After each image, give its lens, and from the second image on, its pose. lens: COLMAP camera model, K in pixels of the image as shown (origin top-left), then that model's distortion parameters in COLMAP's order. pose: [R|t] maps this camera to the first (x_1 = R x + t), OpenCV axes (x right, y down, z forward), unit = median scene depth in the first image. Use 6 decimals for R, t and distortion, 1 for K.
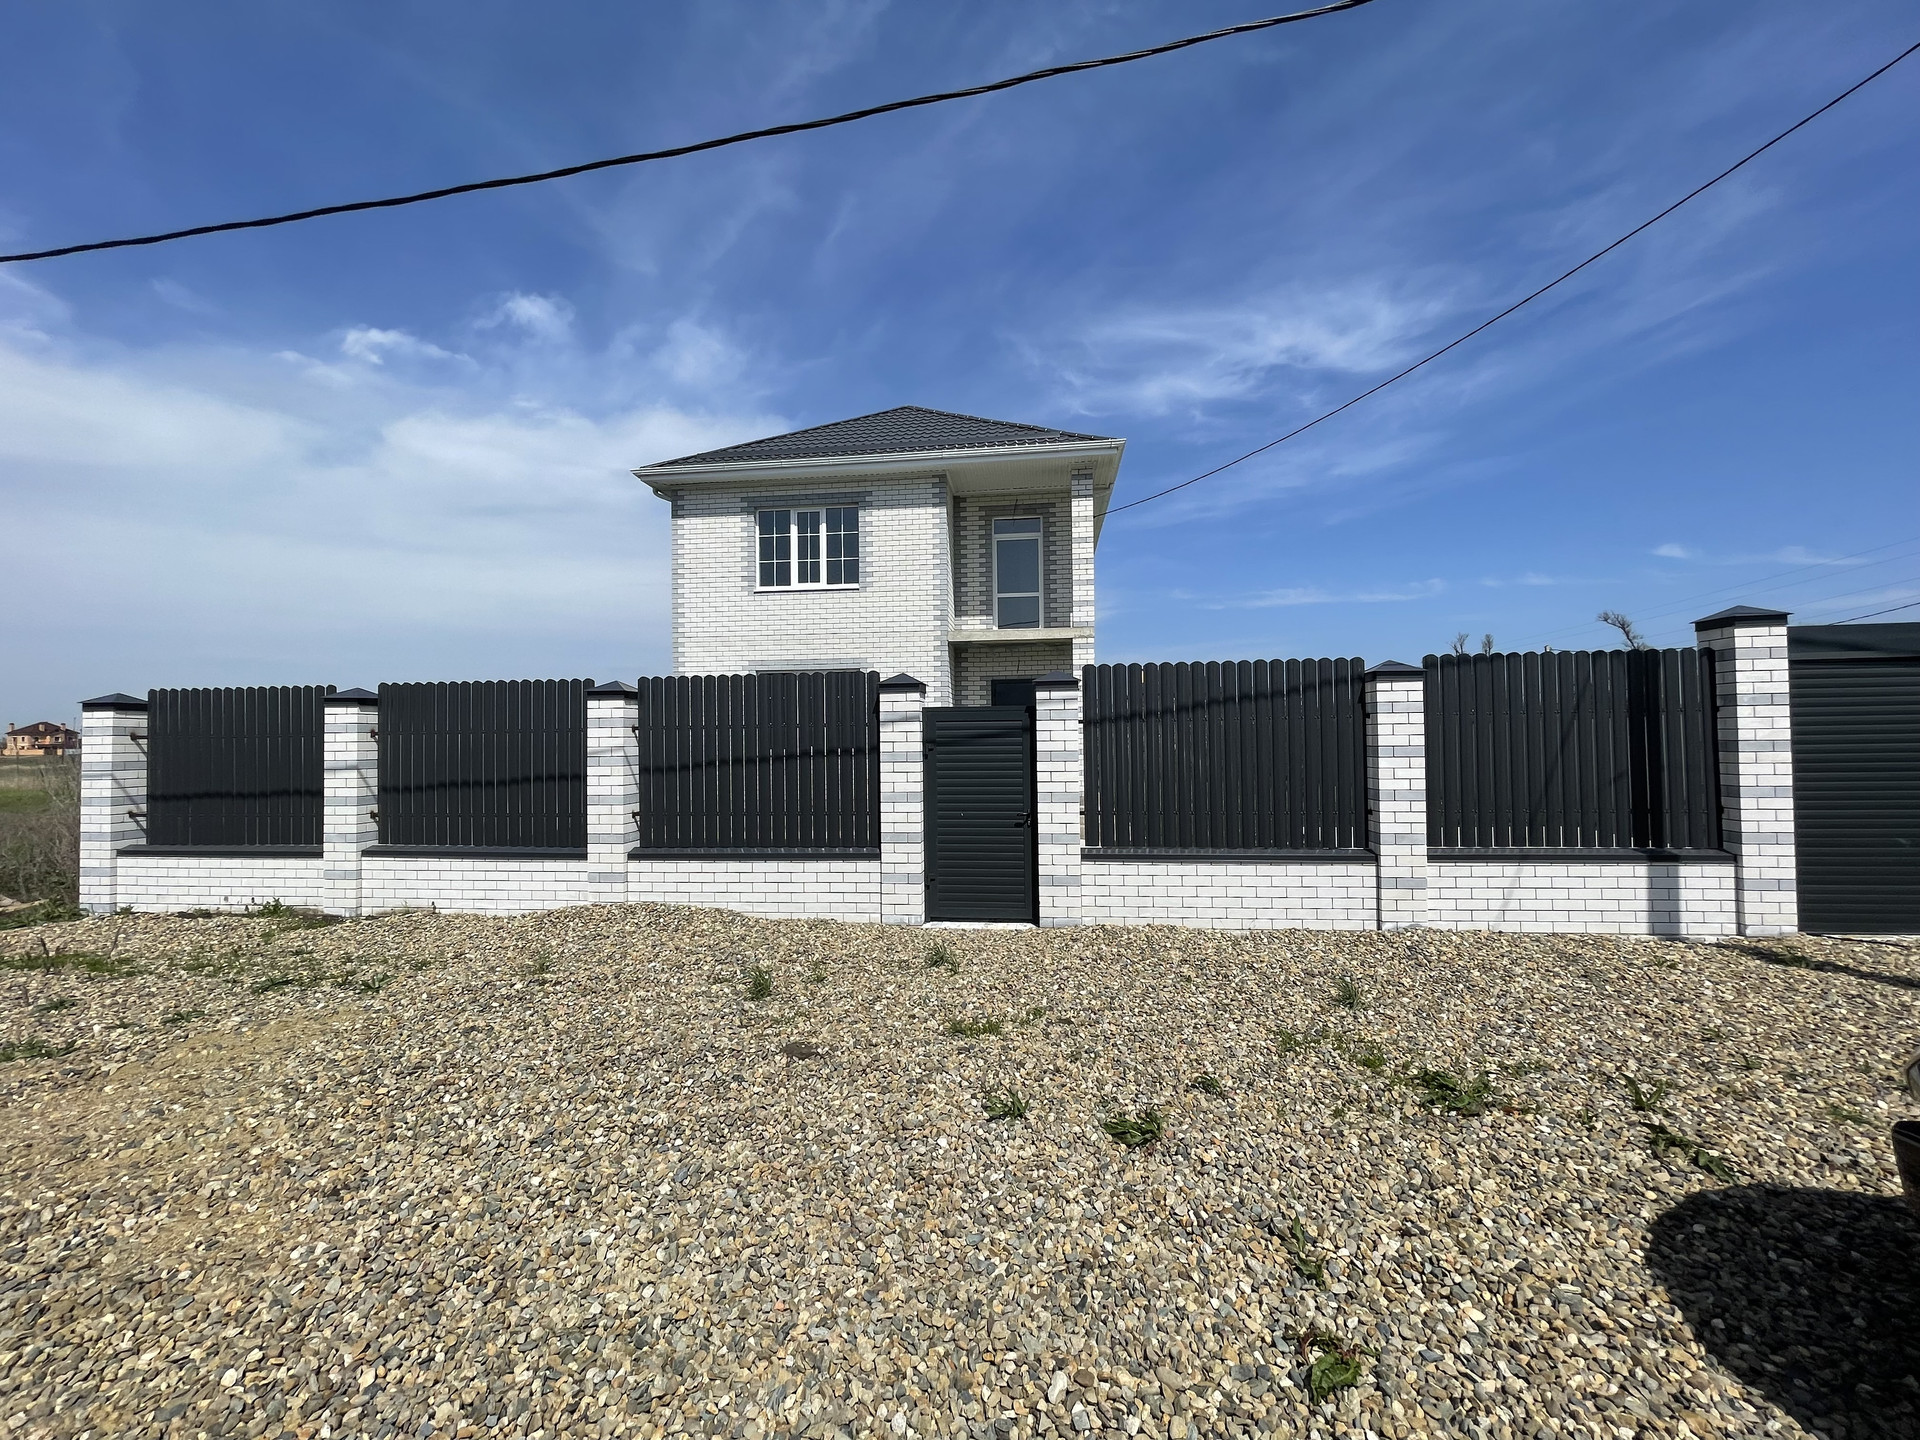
lens RADIAL K [[768.8, 0, 949.5], [0, 768.8, 754.6], [0, 0, 1]] dist [0.012922, 0.000281]
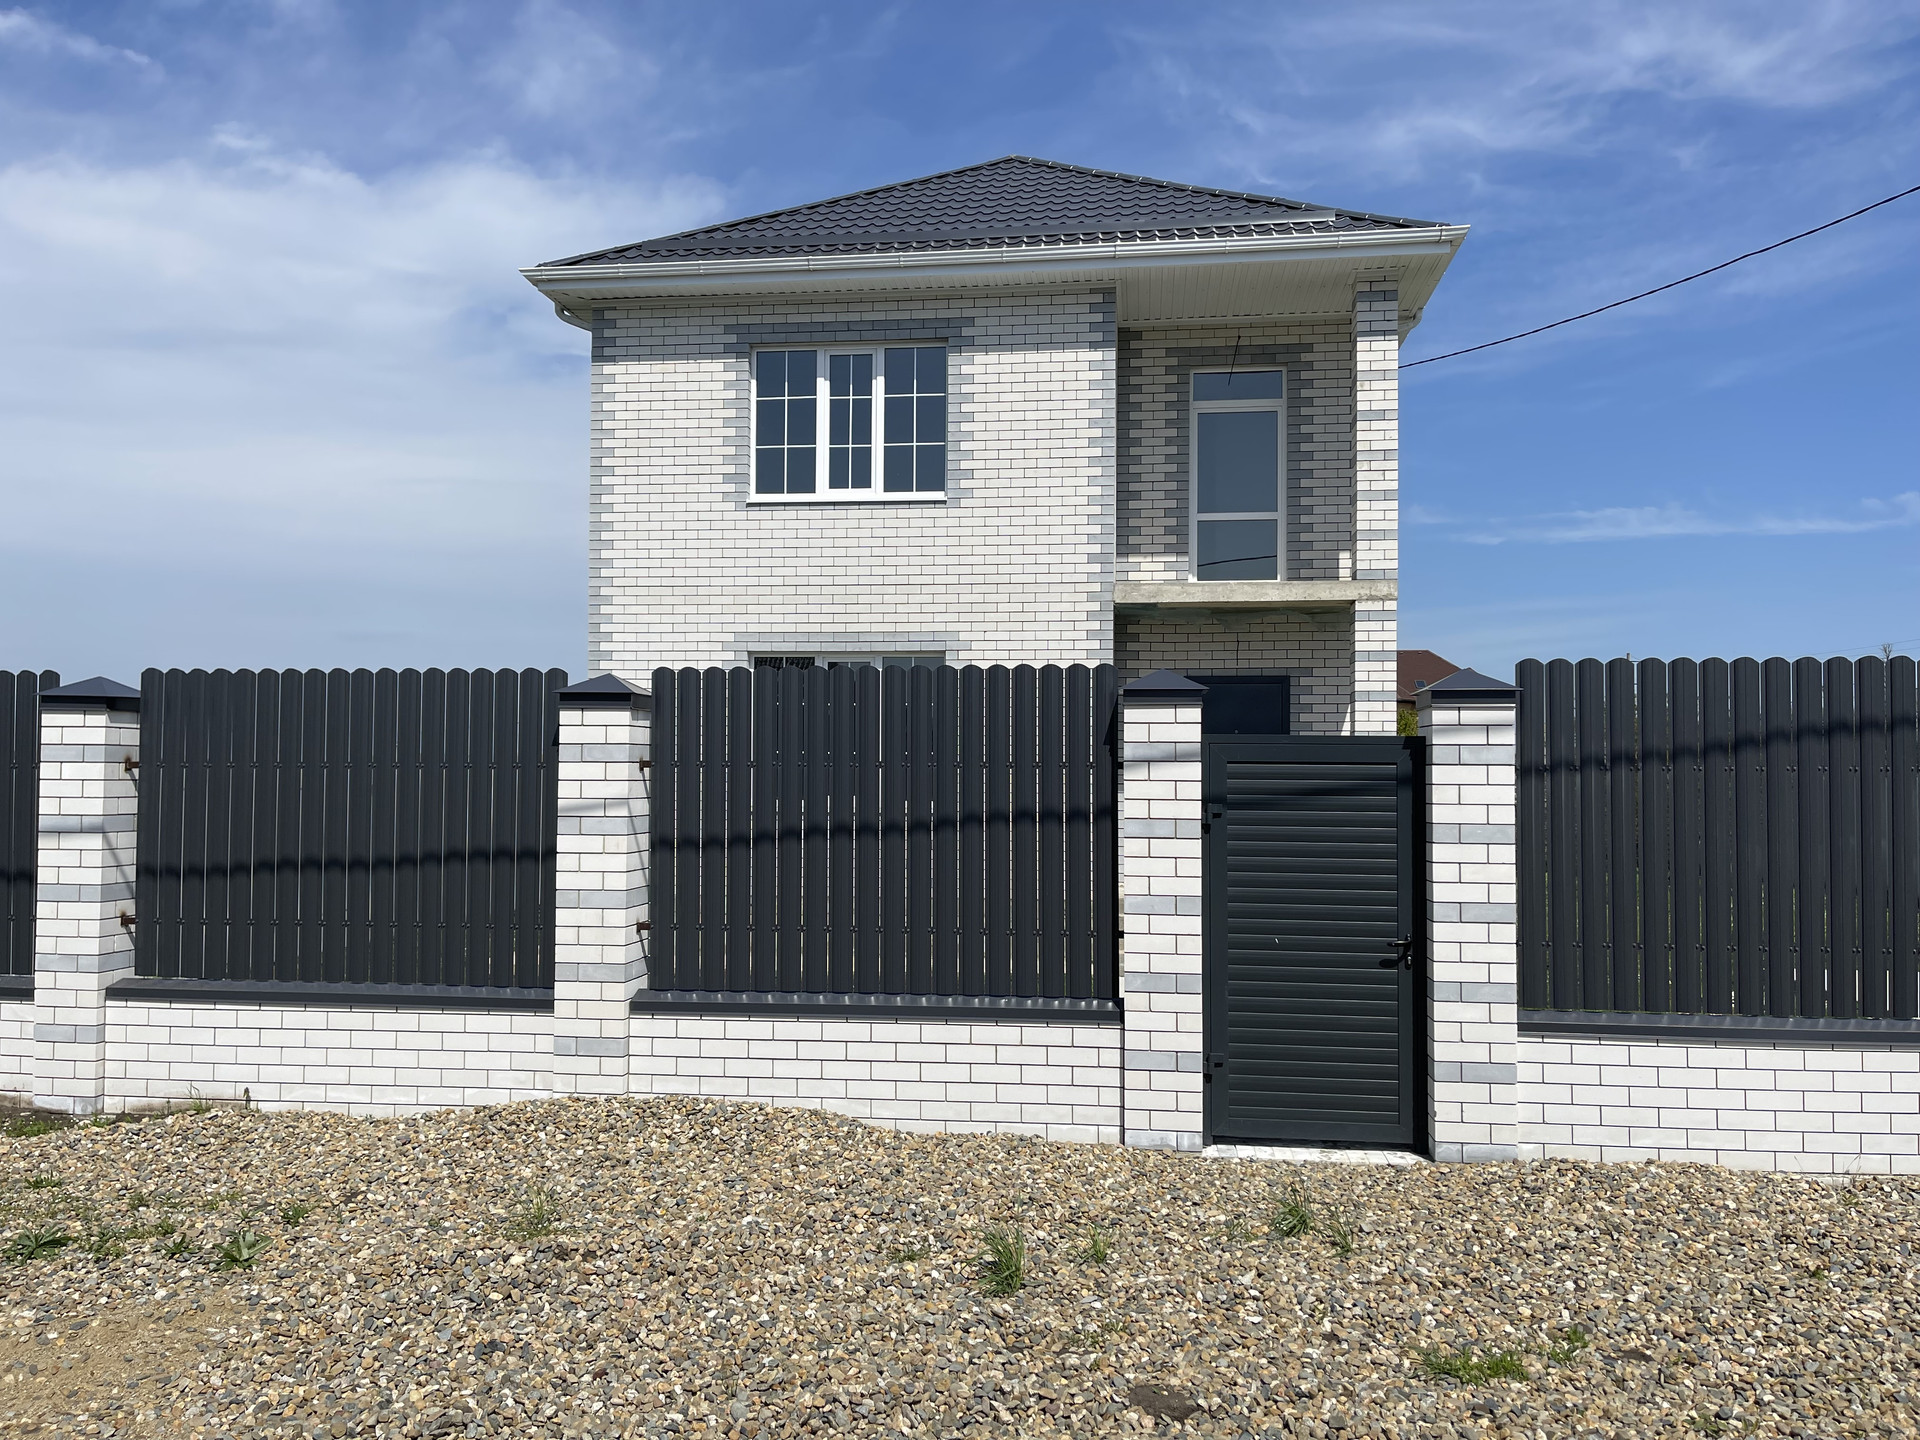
lens RADIAL K [[1456.1, 0, 929.2], [0, 1456.1, 769.5], [0, 0, 1]] dist [0.034331, -0.036616]
pose [[0.999845, 0.017031, -0.004518, -0.200481], [-0.017146, 0.999495, -0.026765, -0.006424], [0.004059, 0.026838, 0.999632, 0.004128]]
